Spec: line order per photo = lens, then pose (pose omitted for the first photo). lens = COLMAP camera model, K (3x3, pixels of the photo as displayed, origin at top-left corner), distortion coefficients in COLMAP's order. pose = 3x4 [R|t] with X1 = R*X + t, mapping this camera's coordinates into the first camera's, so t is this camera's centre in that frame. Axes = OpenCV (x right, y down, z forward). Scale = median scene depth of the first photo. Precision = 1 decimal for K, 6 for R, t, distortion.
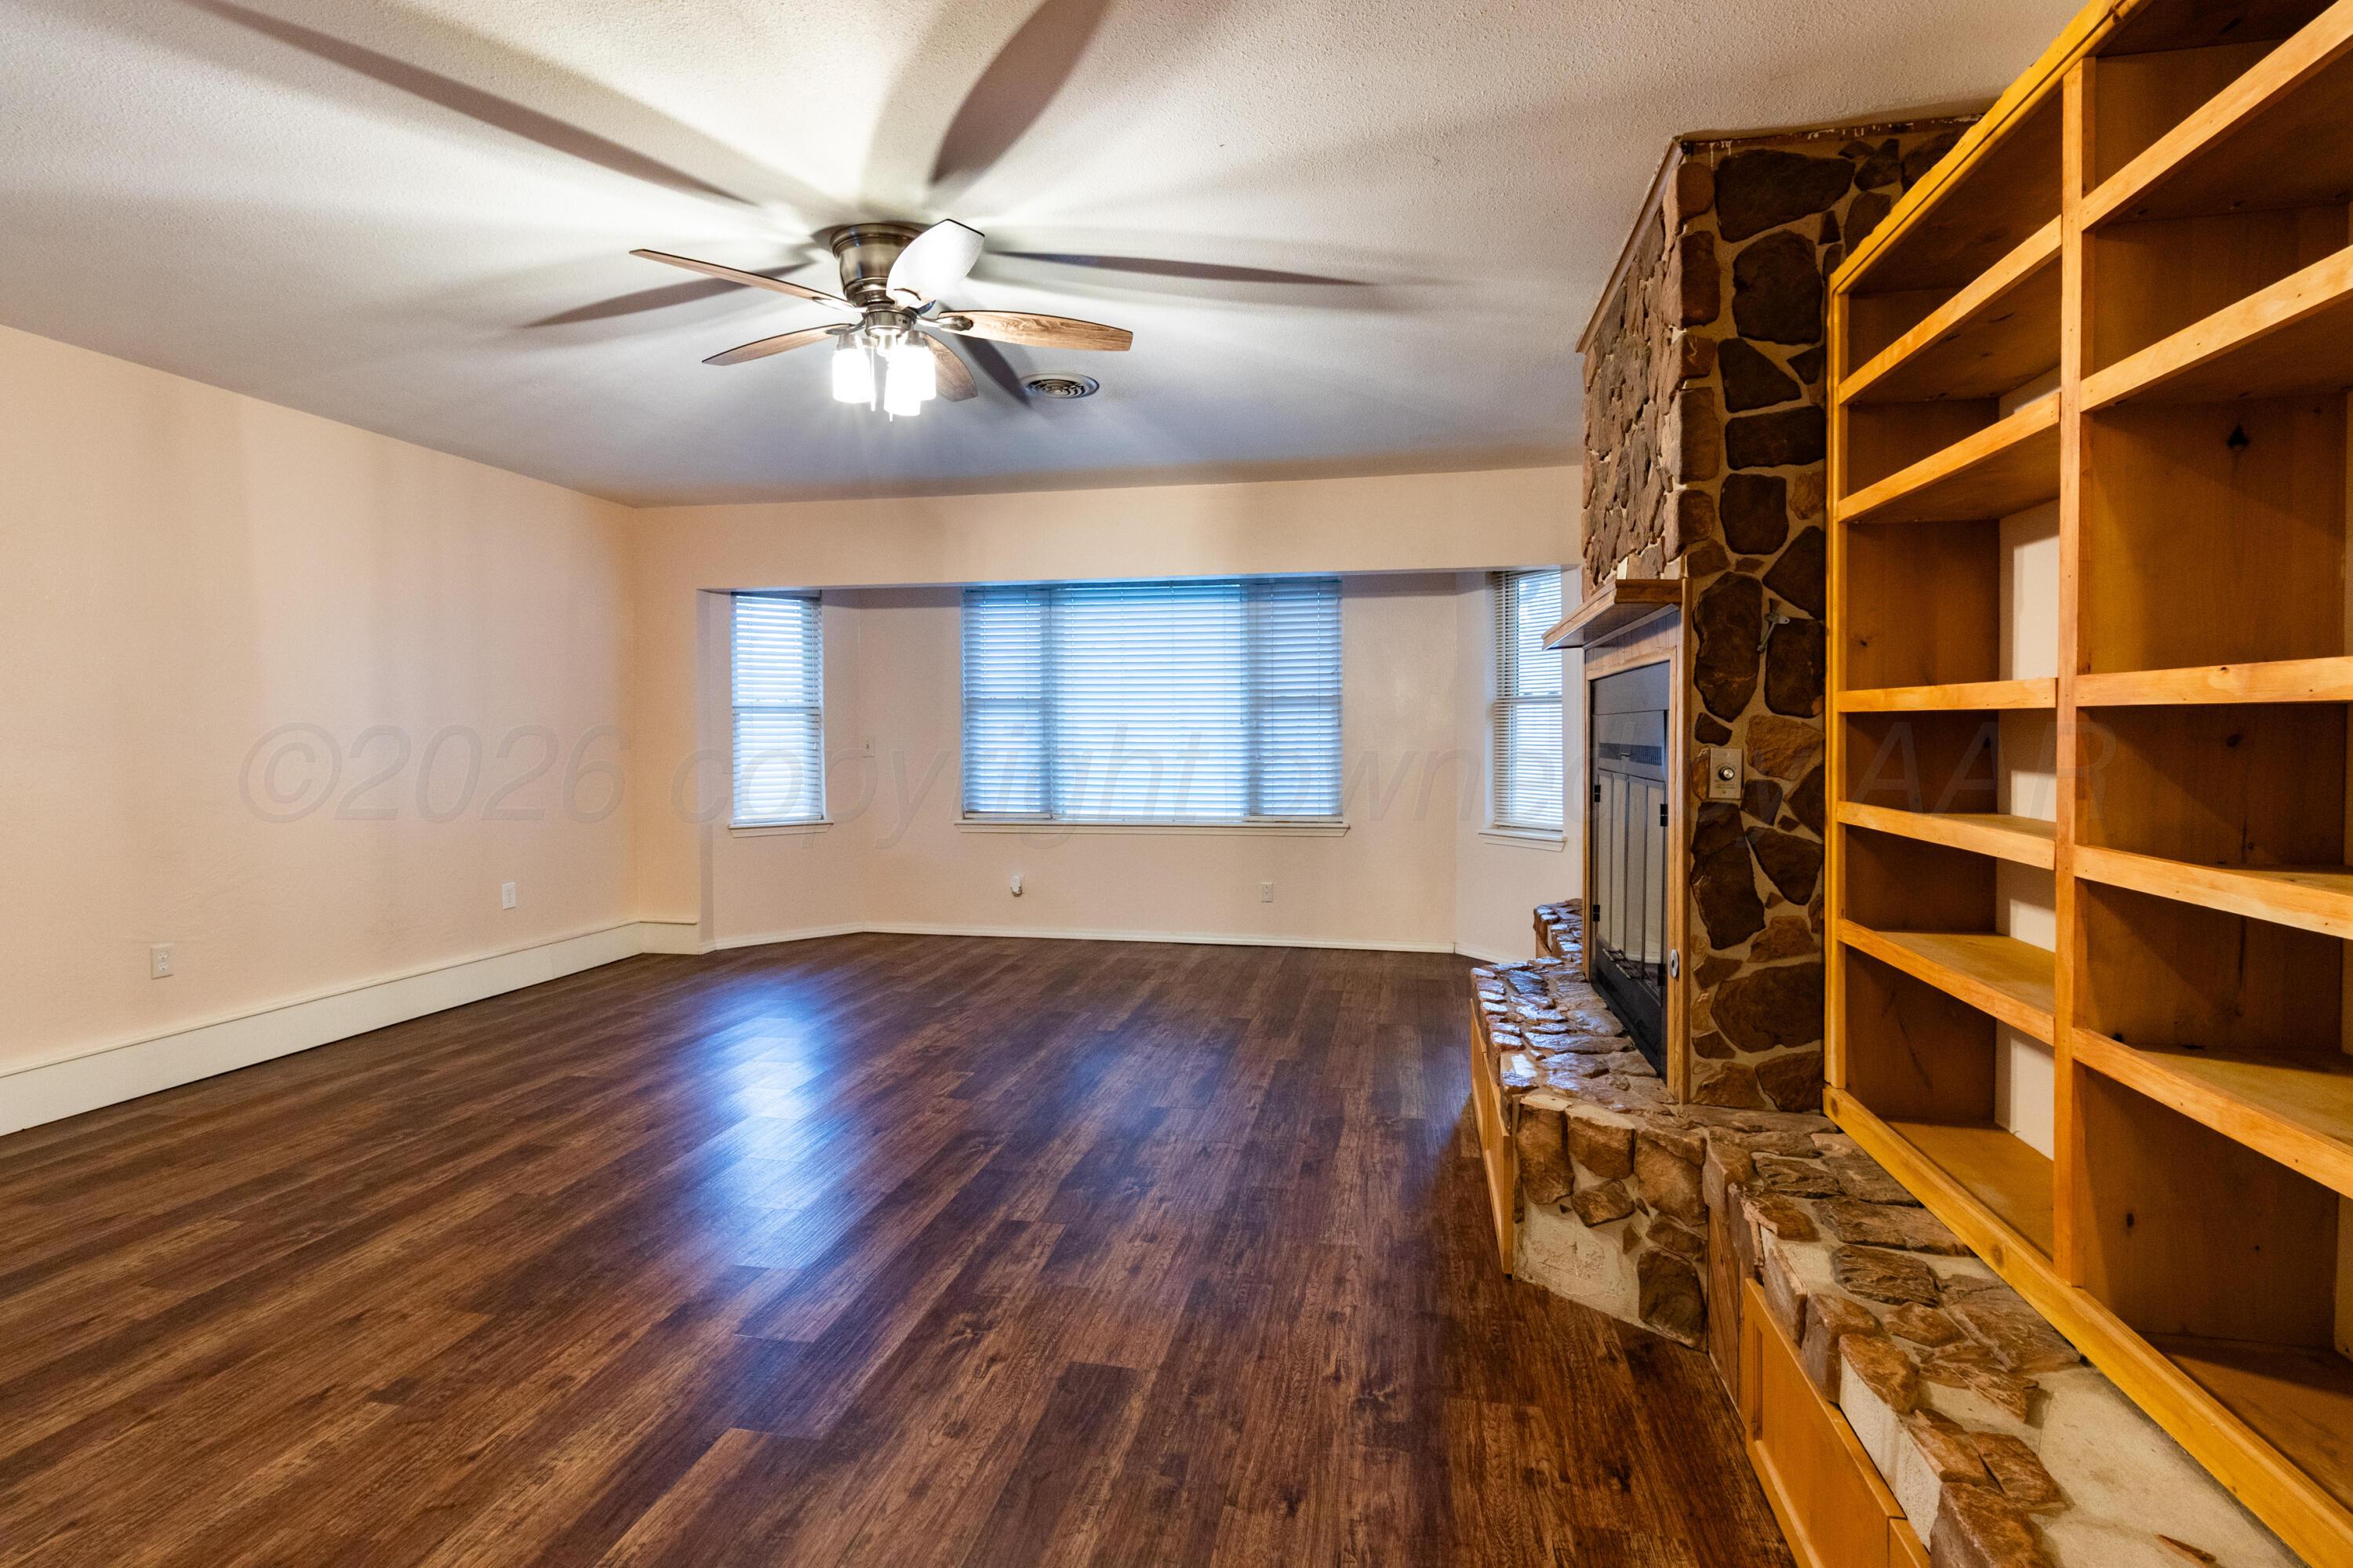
lens RADIAL K [[1120.2, 0, 1186.2], [0, 1120.2, 749.7], [0, 0, 1]] dist [-0.000924, 0.000991]
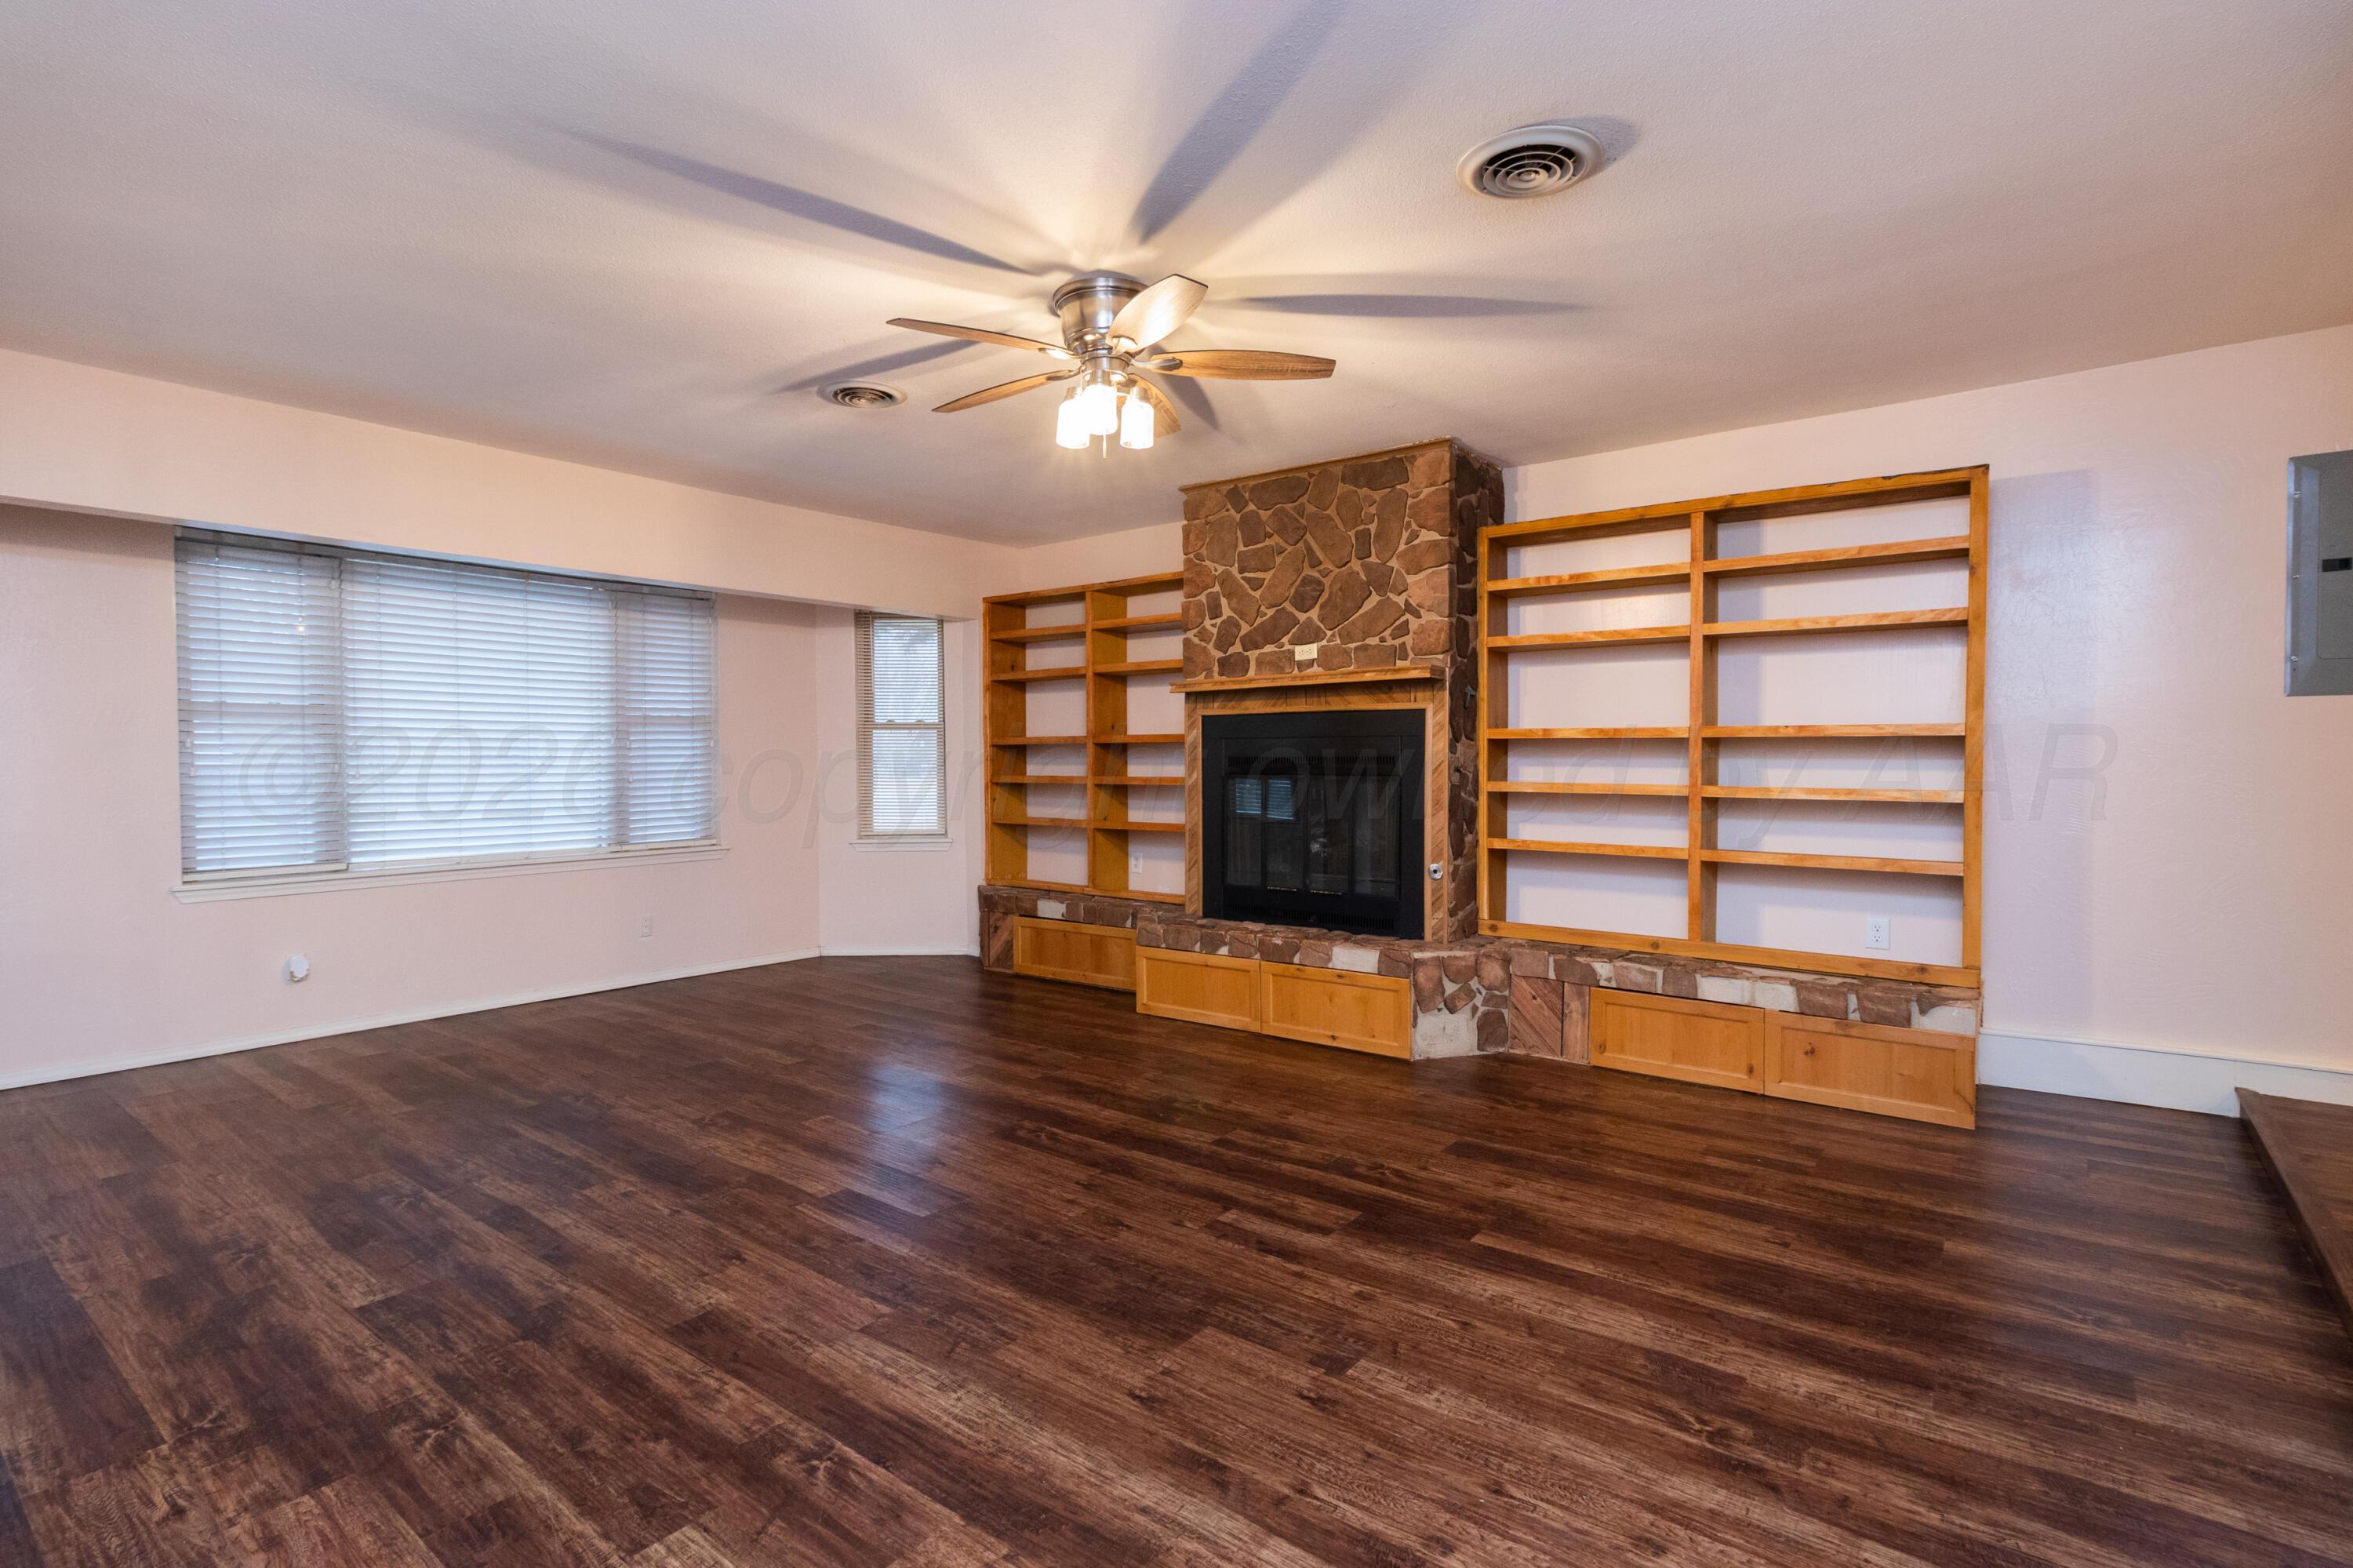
lens RADIAL K [[1120.2, 0, 1124.4], [0, 1120.2, 760.4], [0, 0, 1]] dist [-0.000924, 0.000991]
pose [[0.469462, 0.003007, 0.882948, -1.267678], [0.016012, 0.999801, -0.011918, 0.017170], [-0.882808, 0.019733, 0.469320, 0.497103]]
